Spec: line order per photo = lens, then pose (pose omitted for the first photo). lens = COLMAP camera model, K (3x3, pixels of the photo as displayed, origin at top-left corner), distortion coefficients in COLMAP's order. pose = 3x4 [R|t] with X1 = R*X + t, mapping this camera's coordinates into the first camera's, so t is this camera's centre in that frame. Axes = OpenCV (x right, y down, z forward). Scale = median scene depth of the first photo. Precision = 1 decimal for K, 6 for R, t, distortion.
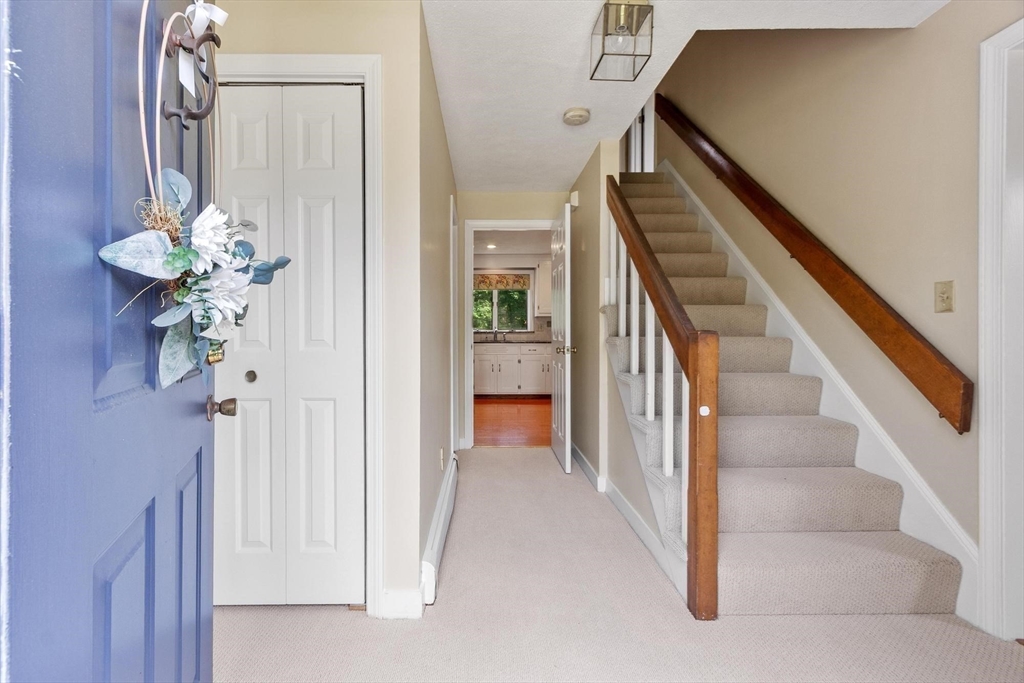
lens RADIAL K [[445.8, 0, 487.6], [0, 445.8, 337.9], [0, 0, 1]] dist [0.001566, 0.000172]
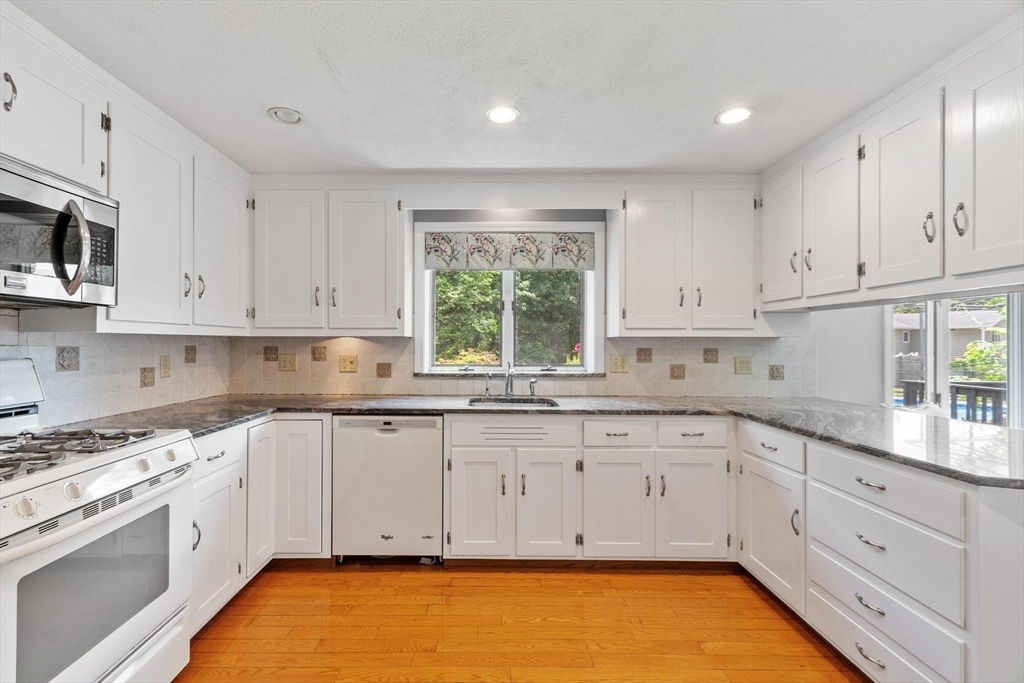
lens RADIAL K [[446.8, 0, 488.2], [0, 446.8, 342.0], [0, 0, 1]] dist [0.000322, -0.000027]
pose [[0.999952, 0.004276, -0.008796, 0.001931], [-0.004453, 0.999785, -0.020267, -0.034251], [0.008708, 0.020306, 0.999756, 0.595461]]
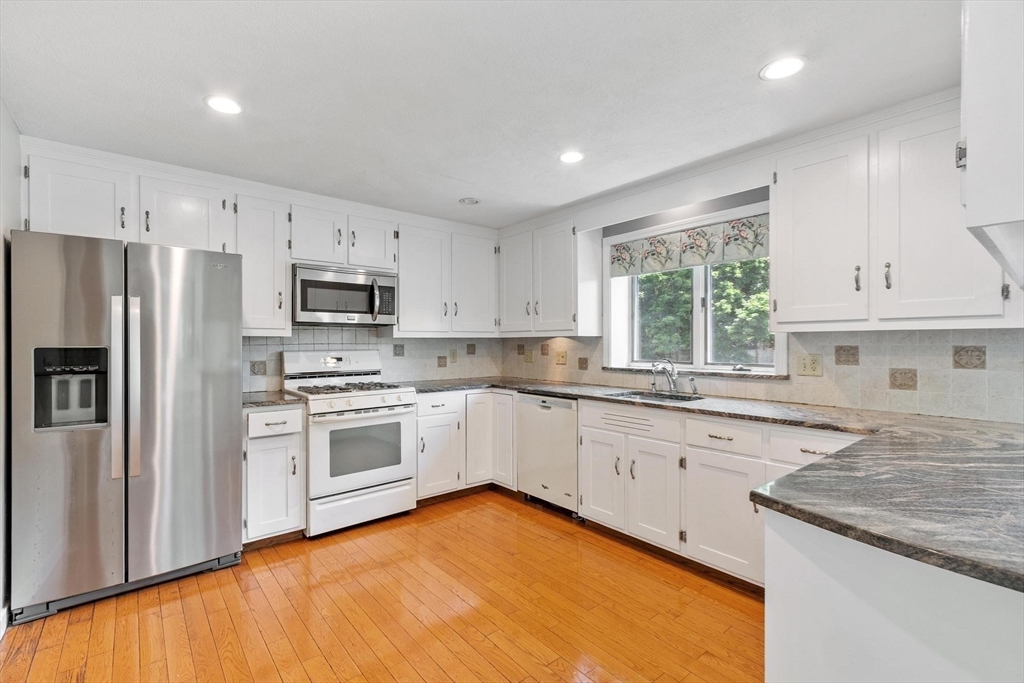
lens RADIAL K [[456.9, 0, 487.4], [0, 456.9, 344.4], [0, 0, 1]] dist [-0.001002, -0.000317]
pose [[0.610235, 0.002839, -0.792215, 0.241379], [-0.011206, 0.999924, -0.005049, -0.034123], [0.792141, 0.011958, 0.610221, 0.605499]]
